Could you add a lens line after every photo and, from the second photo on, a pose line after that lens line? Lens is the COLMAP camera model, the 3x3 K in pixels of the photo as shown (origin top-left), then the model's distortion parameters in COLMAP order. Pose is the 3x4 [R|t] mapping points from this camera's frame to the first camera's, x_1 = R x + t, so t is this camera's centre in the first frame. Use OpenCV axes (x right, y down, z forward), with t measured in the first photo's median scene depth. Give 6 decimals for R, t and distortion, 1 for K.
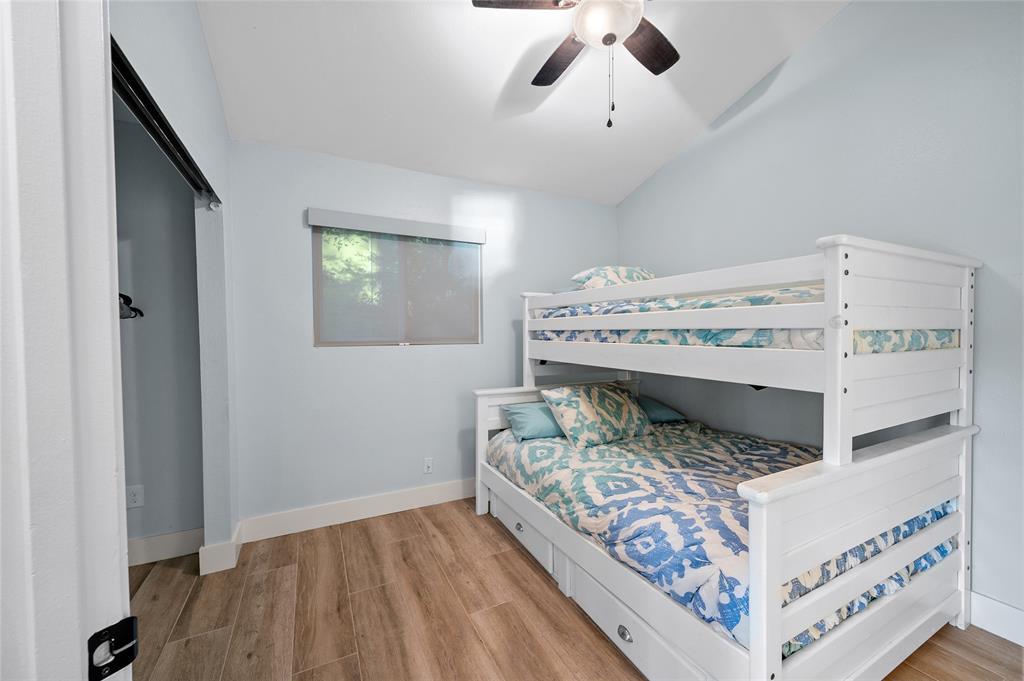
lens RADIAL K [[407.2, 0, 510.5], [0, 407.2, 337.9], [0, 0, 1]] dist [0.001696, -0.000694]
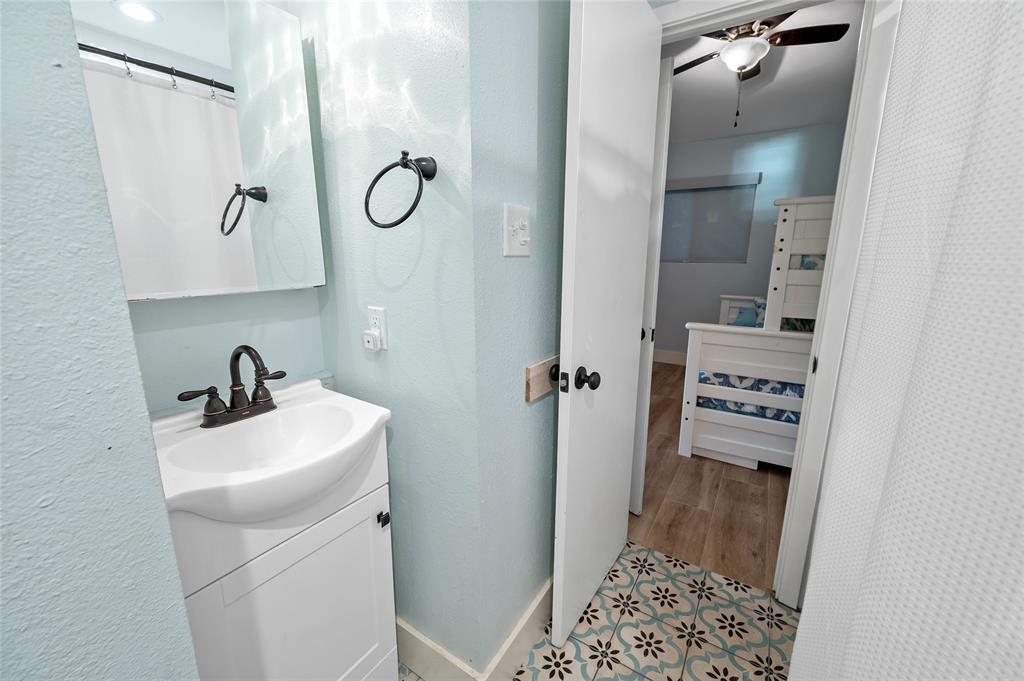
lens RADIAL K [[407.2, 0, 510.5], [0, 407.2, 337.9], [0, 0, 1]] dist [0.001696, -0.000694]
pose [[0.511174, 0.184584, -0.839422, 1.322927], [-0.021136, 0.979071, 0.202421, 0.002332], [0.859217, -0.085730, 0.504377, -0.683370]]
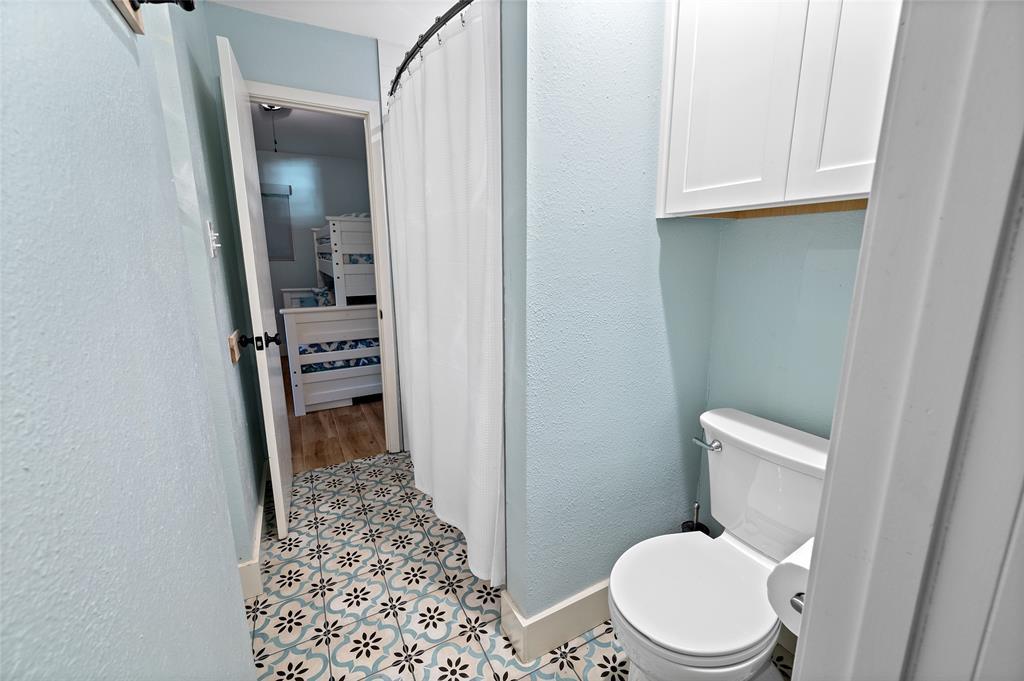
lens RADIAL K [[407.2, 0, 510.5], [0, 407.2, 337.9], [0, 0, 1]] dist [0.001696, -0.000694]
pose [[0.999785, 0.000236, 0.020729, 1.399886], [-0.004169, 0.981789, 0.189929, 0.005406], [-0.020307, -0.189975, 0.981579, -1.214654]]
